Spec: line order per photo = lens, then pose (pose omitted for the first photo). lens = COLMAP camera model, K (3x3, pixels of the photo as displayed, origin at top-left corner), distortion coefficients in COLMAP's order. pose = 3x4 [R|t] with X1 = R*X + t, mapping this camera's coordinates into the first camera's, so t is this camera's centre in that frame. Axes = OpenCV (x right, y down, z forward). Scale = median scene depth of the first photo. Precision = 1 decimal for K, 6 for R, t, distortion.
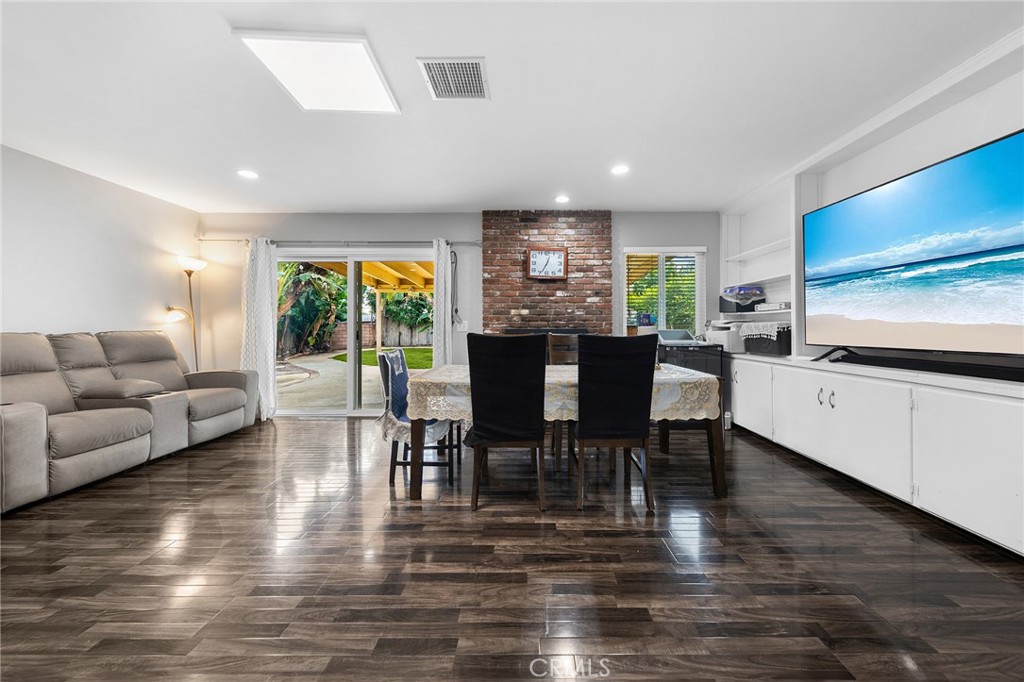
lens RADIAL K [[354.0, 0, 525.3], [0, 354.0, 320.4], [0, 0, 1]] dist [0.007550, -0.001465]
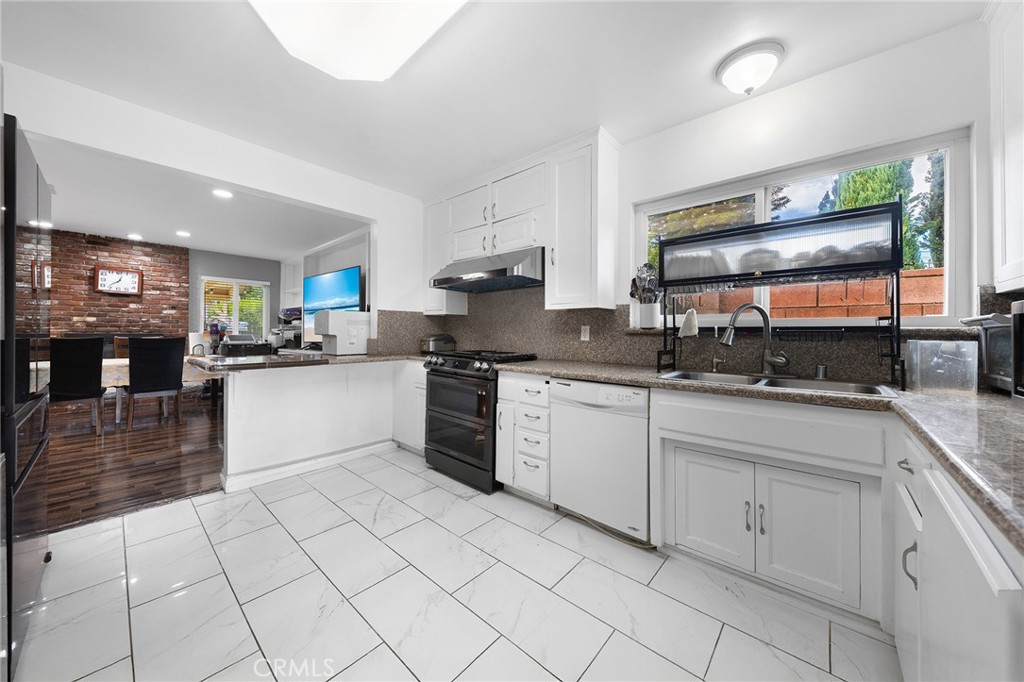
lens RADIAL K [[354.0, 0, 506.1], [0, 354.0, 329.3], [0, 0, 1]] dist [0.007550, -0.001465]
pose [[0.681358, 0.016313, 0.731769, 0.074470], [-0.018453, 0.999817, -0.005106, -0.009442], [-0.731718, -0.010025, 0.681534, -0.866966]]
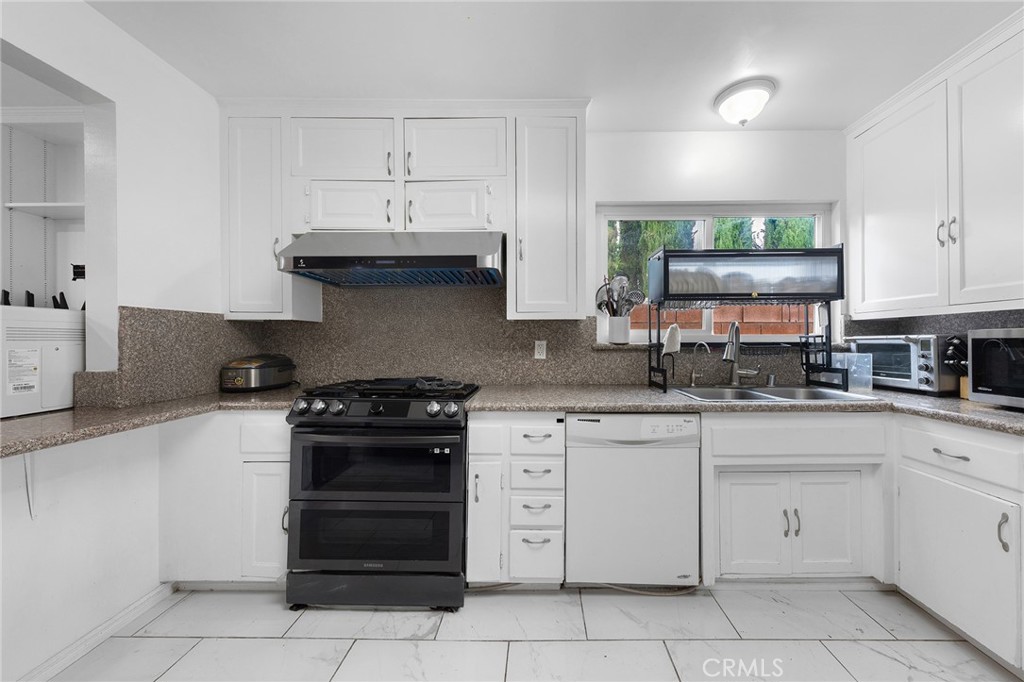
lens RADIAL K [[378.2, 0, 527.4], [0, 378.2, 336.7], [0, 0, 1]] dist [0.008437, -0.000302]
pose [[0.025245, 0.014897, 0.999570, 0.089326], [-0.007798, 0.999861, -0.014704, -0.019079], [-0.999651, -0.007424, 0.025357, -0.528162]]
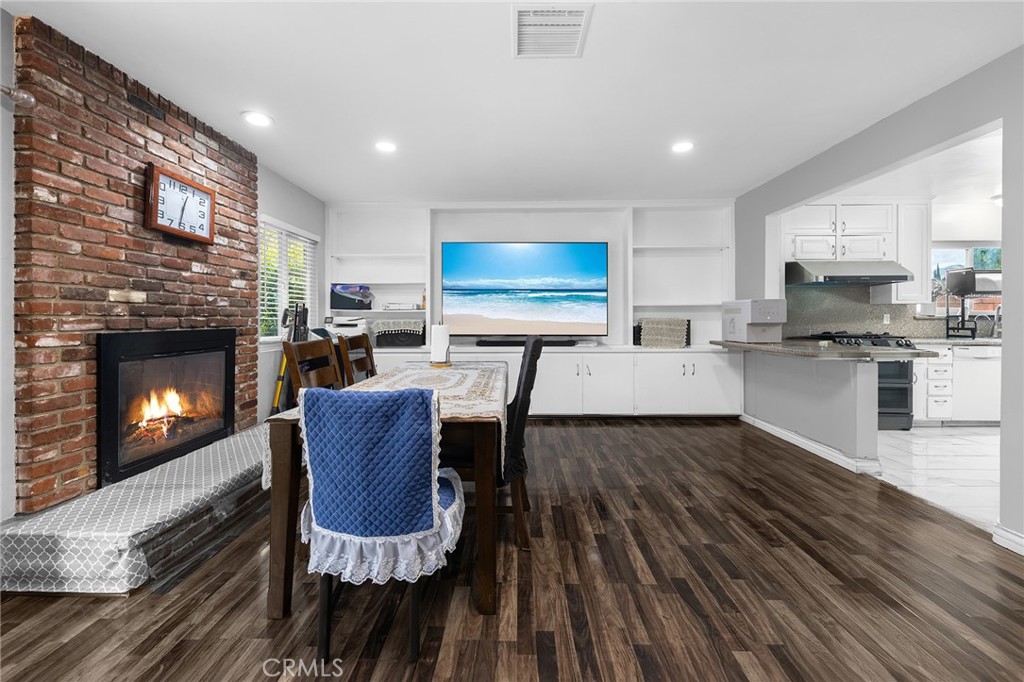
lens RADIAL K [[405.2, 0, 507.0], [0, 405.2, 308.4], [0, 0, 1]] dist [0.001847, -0.000051]
pose [[0.032194, 0.028542, 0.999074, -0.526099], [-0.007902, 0.999568, -0.028302, 0.003022], [-0.999450, -0.006983, 0.032406, 0.492326]]
